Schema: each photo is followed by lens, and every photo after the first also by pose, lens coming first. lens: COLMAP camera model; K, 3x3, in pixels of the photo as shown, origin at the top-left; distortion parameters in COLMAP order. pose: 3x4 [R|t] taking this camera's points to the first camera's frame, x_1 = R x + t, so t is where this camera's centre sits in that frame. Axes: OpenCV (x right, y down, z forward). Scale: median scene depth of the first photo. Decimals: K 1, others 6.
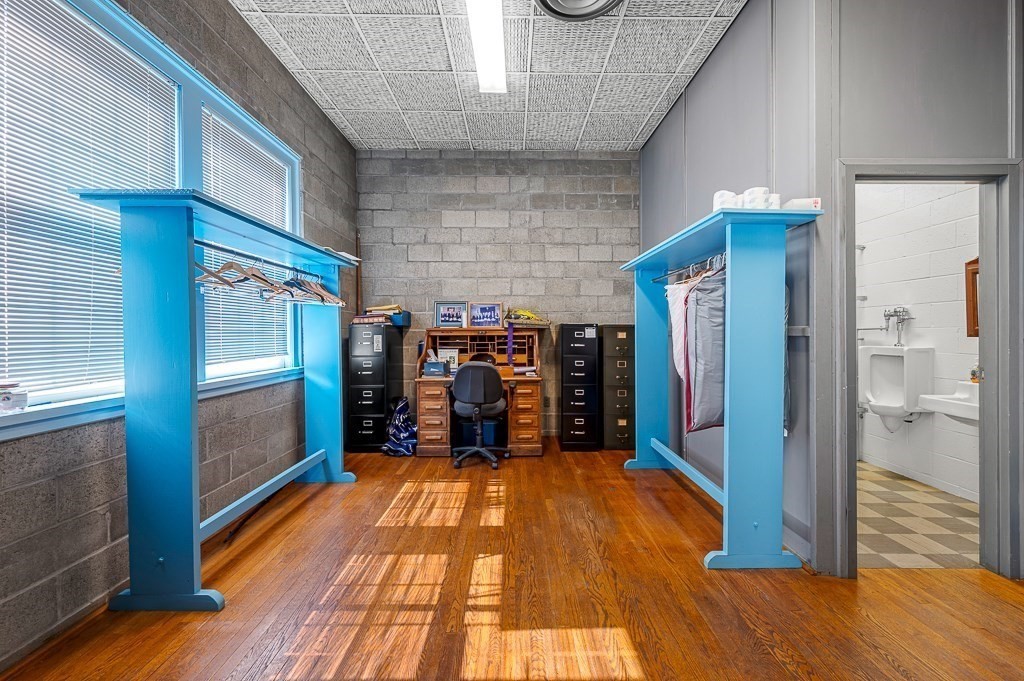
lens RADIAL K [[414.1, 0, 508.0], [0, 414.1, 334.0], [0, 0, 1]] dist [0.002269, -0.000005]
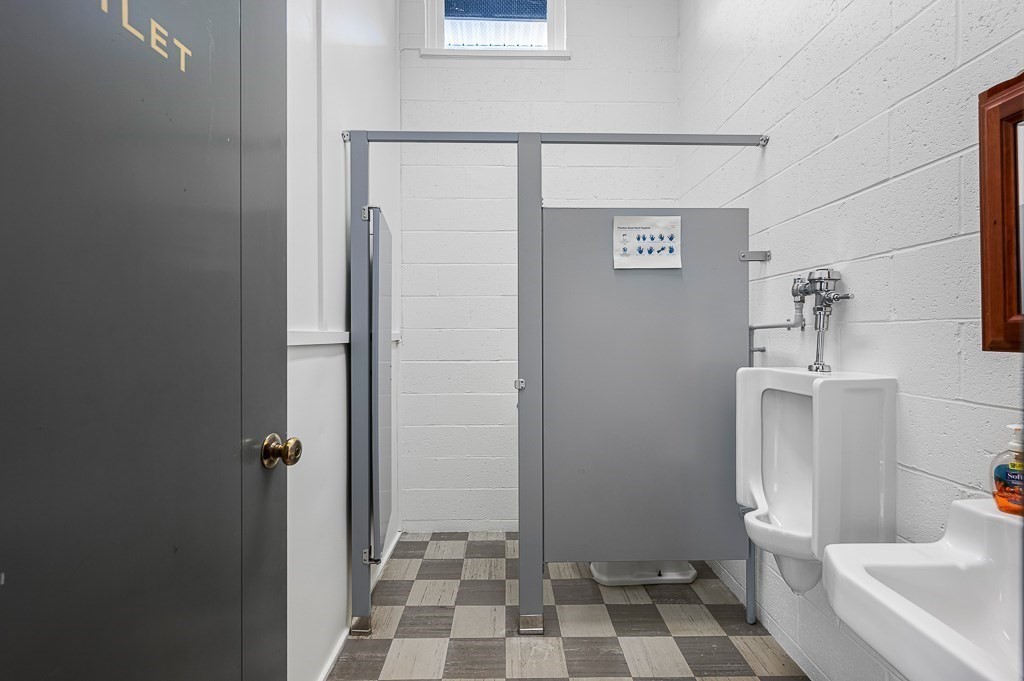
lens RADIAL K [[470.0, 0, 514.1], [0, 470.0, 337.1], [0, 0, 1]] dist [-0.001790, -0.000480]
pose [[0.999431, 0.007941, 0.032783, 0.651137], [-0.008041, 0.999963, 0.002928, -0.000669], [-0.032759, -0.003190, 0.999458, 0.580033]]
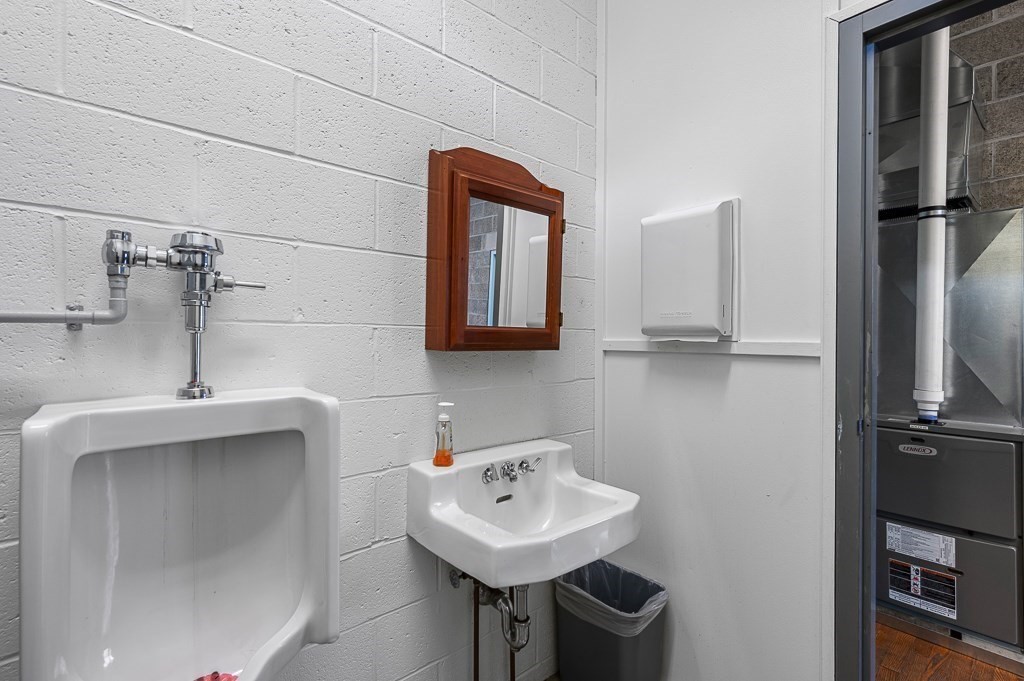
lens RADIAL K [[470.0, 0, 510.9], [0, 470.0, 341.9], [0, 0, 1]] dist [-0.001790, -0.000480]
pose [[-0.659076, 0.001748, 0.752075, 0.626871], [0.003406, 0.999994, 0.000661, -0.001268], [-0.752069, 0.002997, -0.659078, 1.046981]]
